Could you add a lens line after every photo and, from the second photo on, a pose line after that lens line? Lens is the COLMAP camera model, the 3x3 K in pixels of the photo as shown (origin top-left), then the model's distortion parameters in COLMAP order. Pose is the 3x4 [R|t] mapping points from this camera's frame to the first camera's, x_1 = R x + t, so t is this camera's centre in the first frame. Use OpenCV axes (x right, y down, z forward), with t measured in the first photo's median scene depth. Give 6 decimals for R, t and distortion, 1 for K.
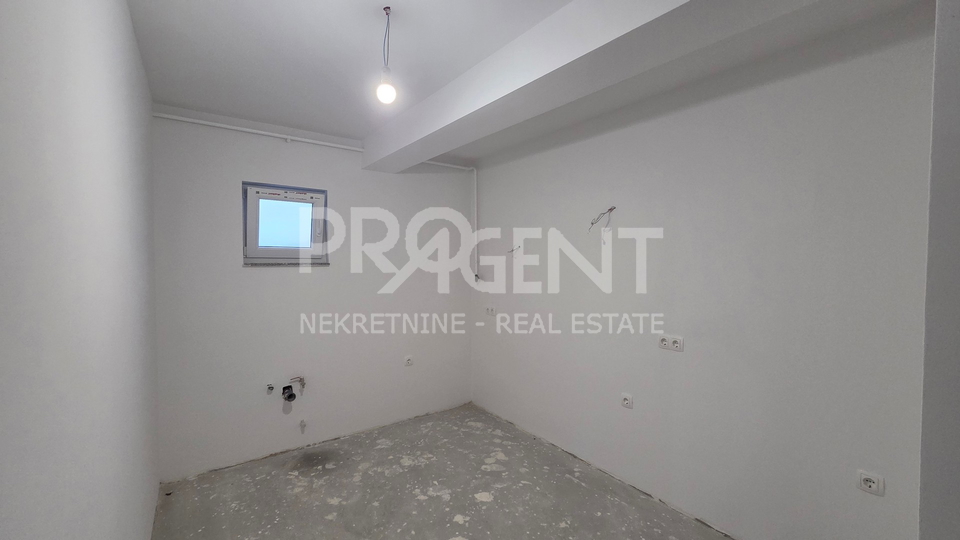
lens RADIAL K [[398.3, 0, 480.4], [0, 398.3, 269.1], [0, 0, 1]] dist [0.002553, -0.000830]
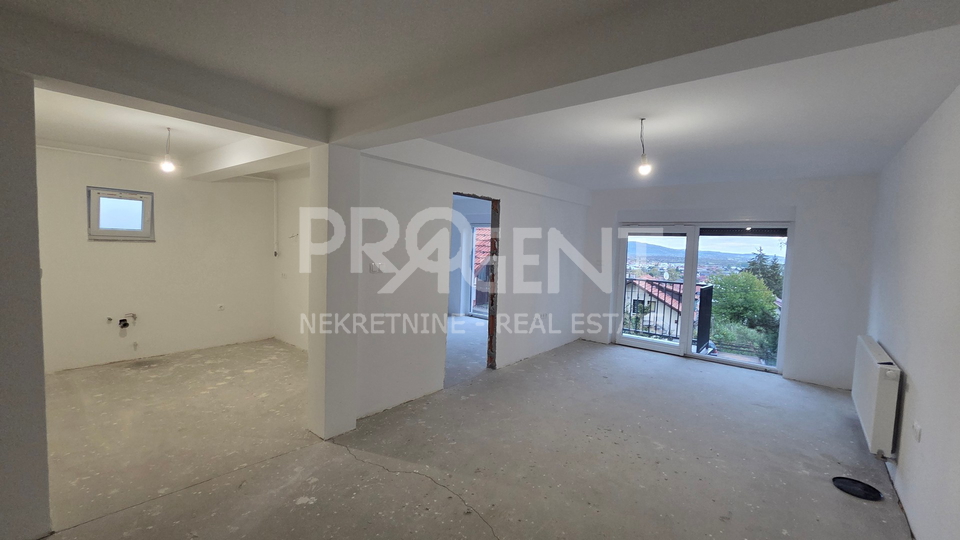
lens RADIAL K [[398.3, 0, 479.0], [0, 398.3, 268.0], [0, 0, 1]] dist [0.002553, -0.000830]
pose [[0.968023, 0.015874, 0.250359, 0.625086], [-0.025869, 0.998992, 0.036682, 0.003095], [-0.249524, -0.041985, 0.967458, -1.127444]]
